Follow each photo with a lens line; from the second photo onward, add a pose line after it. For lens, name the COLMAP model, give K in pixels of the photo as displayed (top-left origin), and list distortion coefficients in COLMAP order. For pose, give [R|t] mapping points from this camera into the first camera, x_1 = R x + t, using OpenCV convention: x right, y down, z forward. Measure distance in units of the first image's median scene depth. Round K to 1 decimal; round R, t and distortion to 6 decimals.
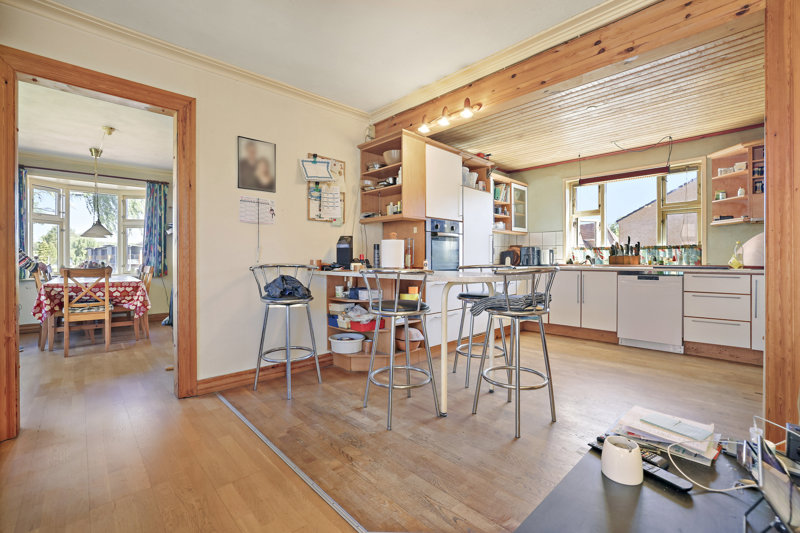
lens RADIAL K [[367.0, 0, 402.3], [0, 367.0, 262.8], [0, 0, 1]] dist [-0.001974, 0.000992]
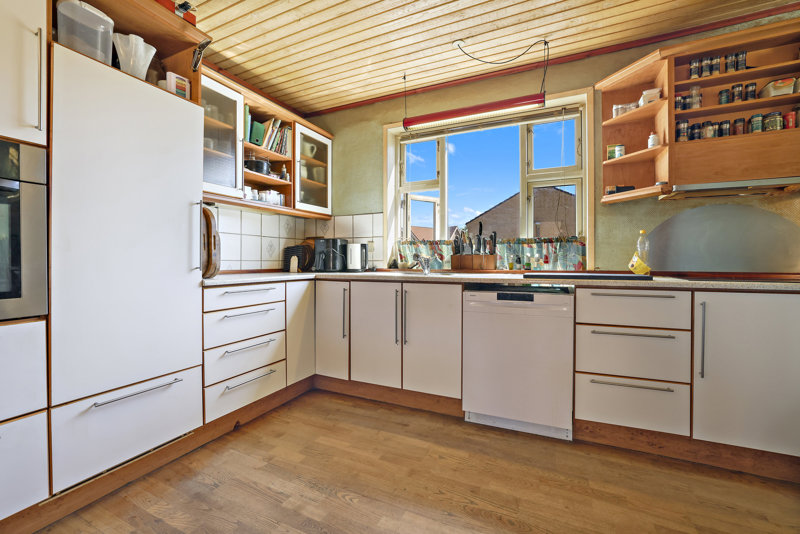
lens RADIAL K [[346.3, 0, 400.3], [0, 346.3, 262.2], [0, 0, 1]] dist [-0.037774, 0.011021]
pose [[0.944181, 0.000994, 0.329426, 0.328470], [0.001123, 0.999980, -0.006237, -0.003741], [-0.329426, 0.006259, 0.944161, 0.543362]]
